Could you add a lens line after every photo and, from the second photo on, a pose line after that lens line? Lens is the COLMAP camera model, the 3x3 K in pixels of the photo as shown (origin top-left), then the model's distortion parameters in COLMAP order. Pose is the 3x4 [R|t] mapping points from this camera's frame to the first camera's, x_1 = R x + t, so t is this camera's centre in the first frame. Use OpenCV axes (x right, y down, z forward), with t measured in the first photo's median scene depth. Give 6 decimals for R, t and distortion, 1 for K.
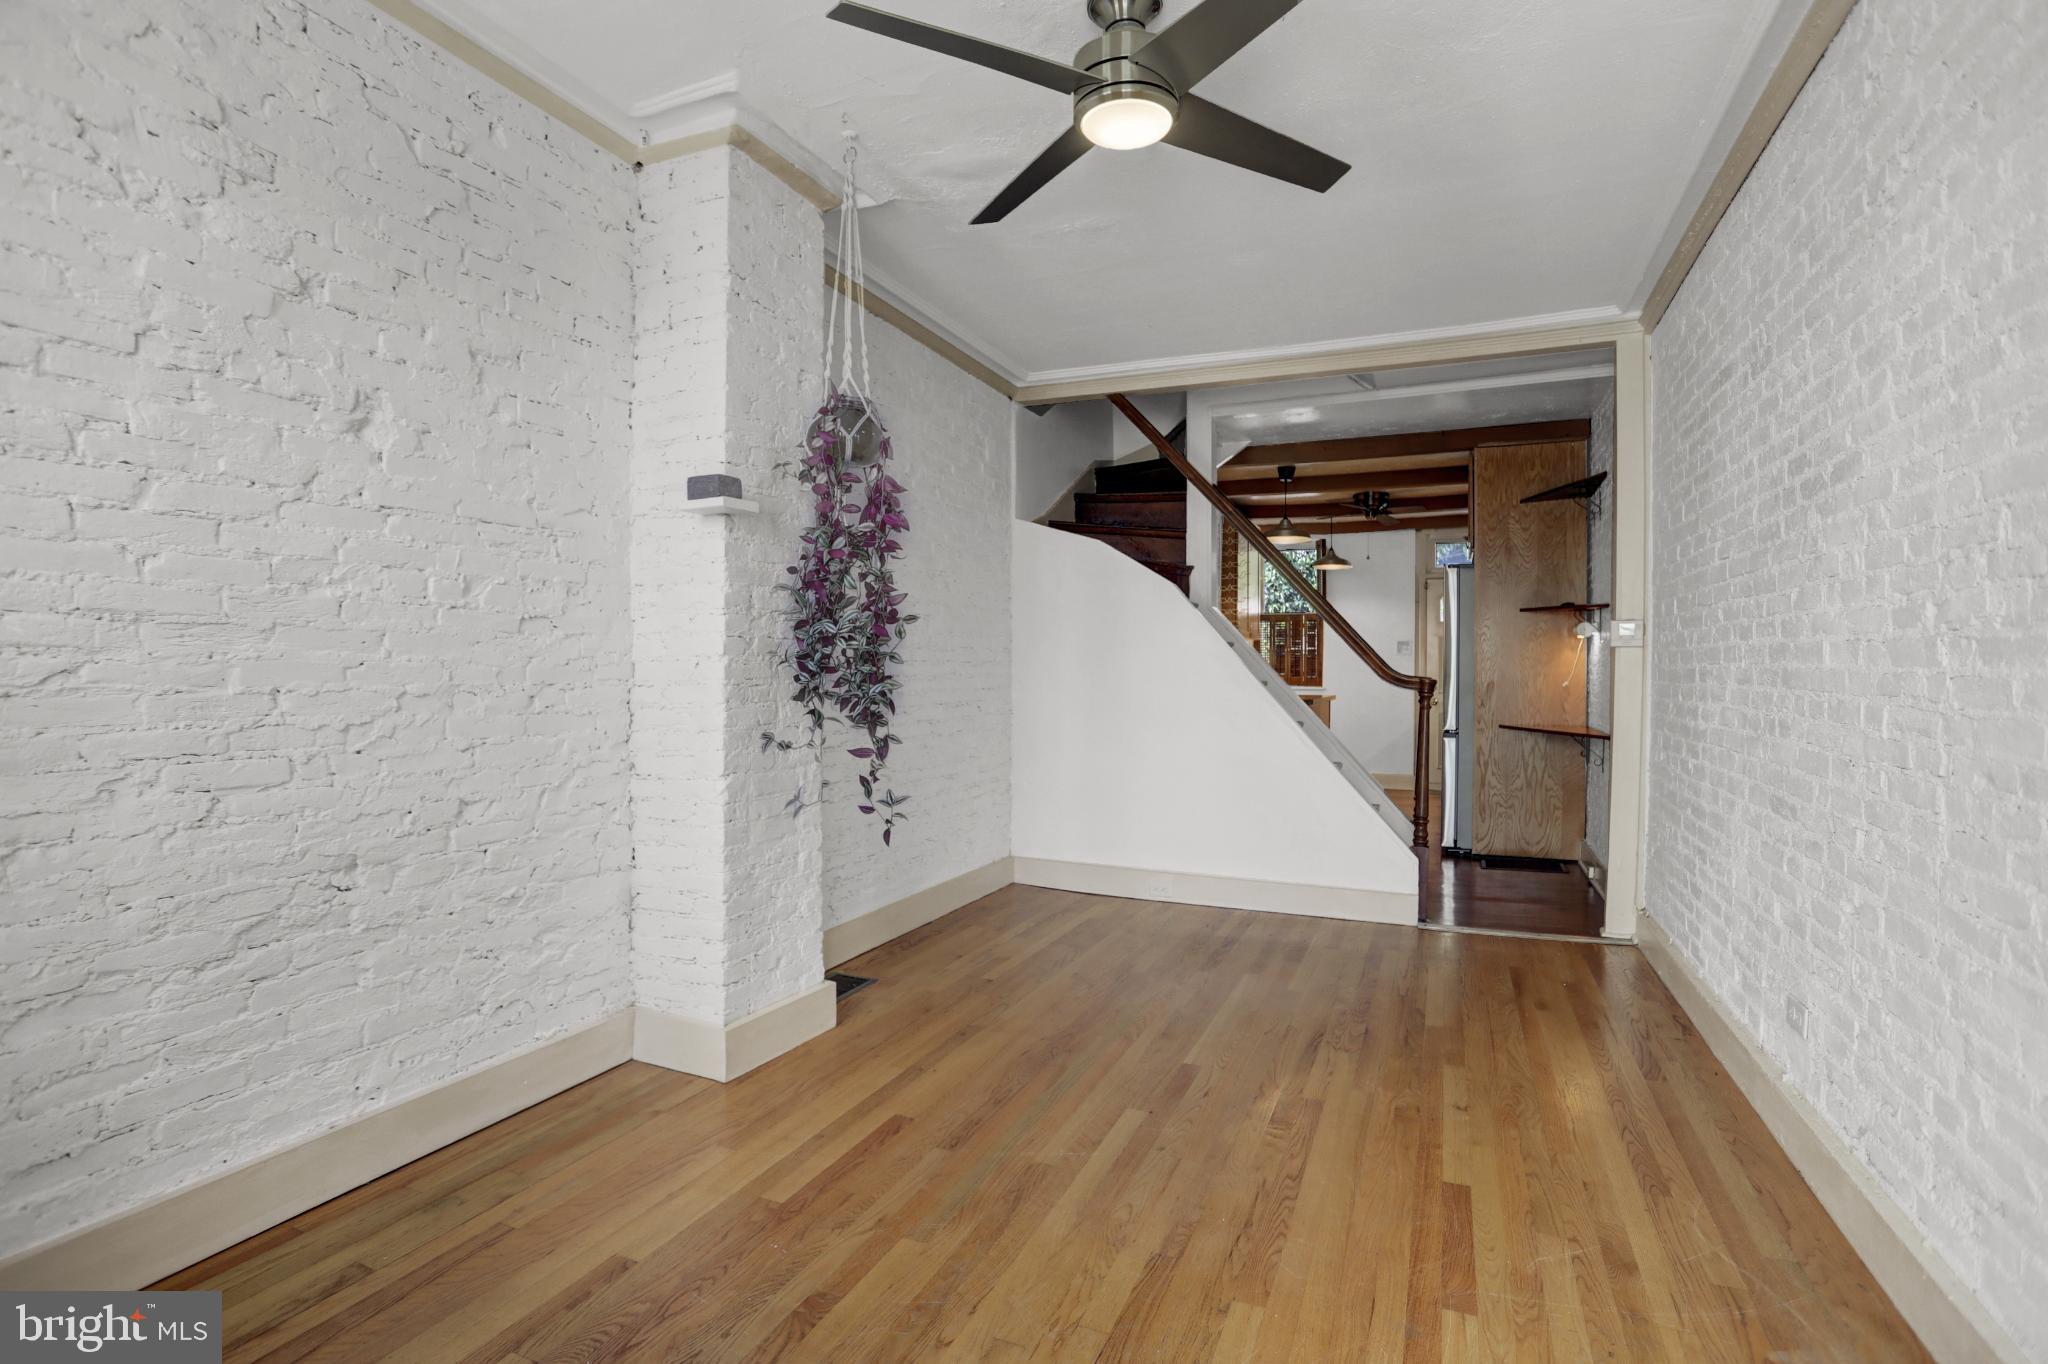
lens RADIAL K [[991.4, 0, 1024.0], [0, 991.4, 682.0], [0, 0, 1]] dist [-0.002603, -0.000179]
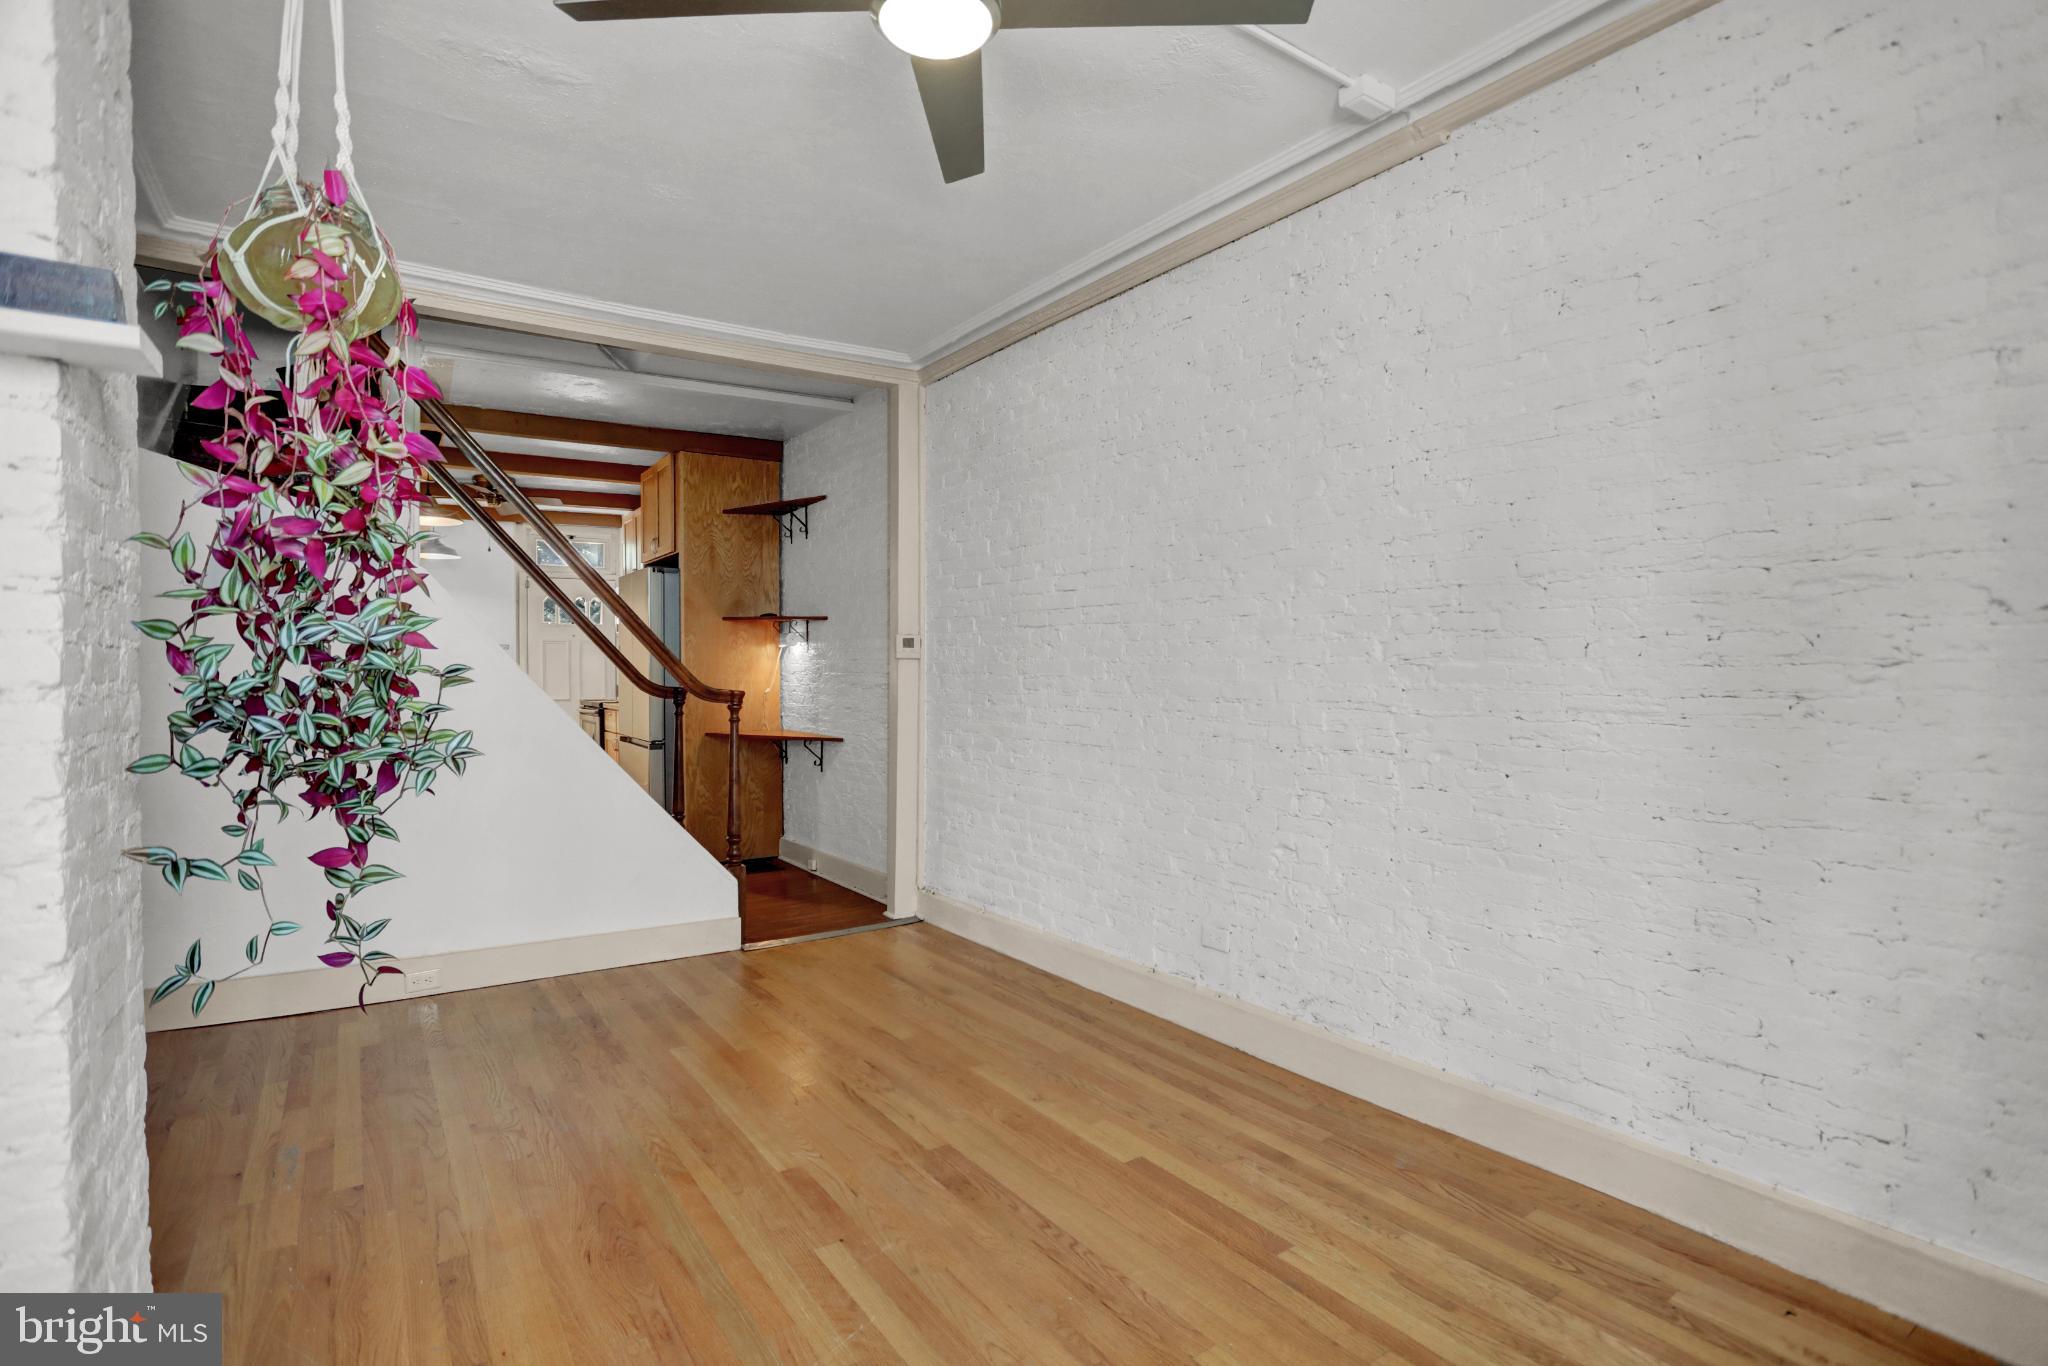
lens RADIAL K [[1007.2, 0, 1028.3], [0, 1007.2, 683.2], [0, 0, 1]] dist [-0.084166, 0.041757]
pose [[0.530478, -0.016456, 0.847539, -0.412746], [0.015507, 0.999833, 0.009707, -0.023322], [-0.847557, 0.007993, 0.530644, 0.394753]]
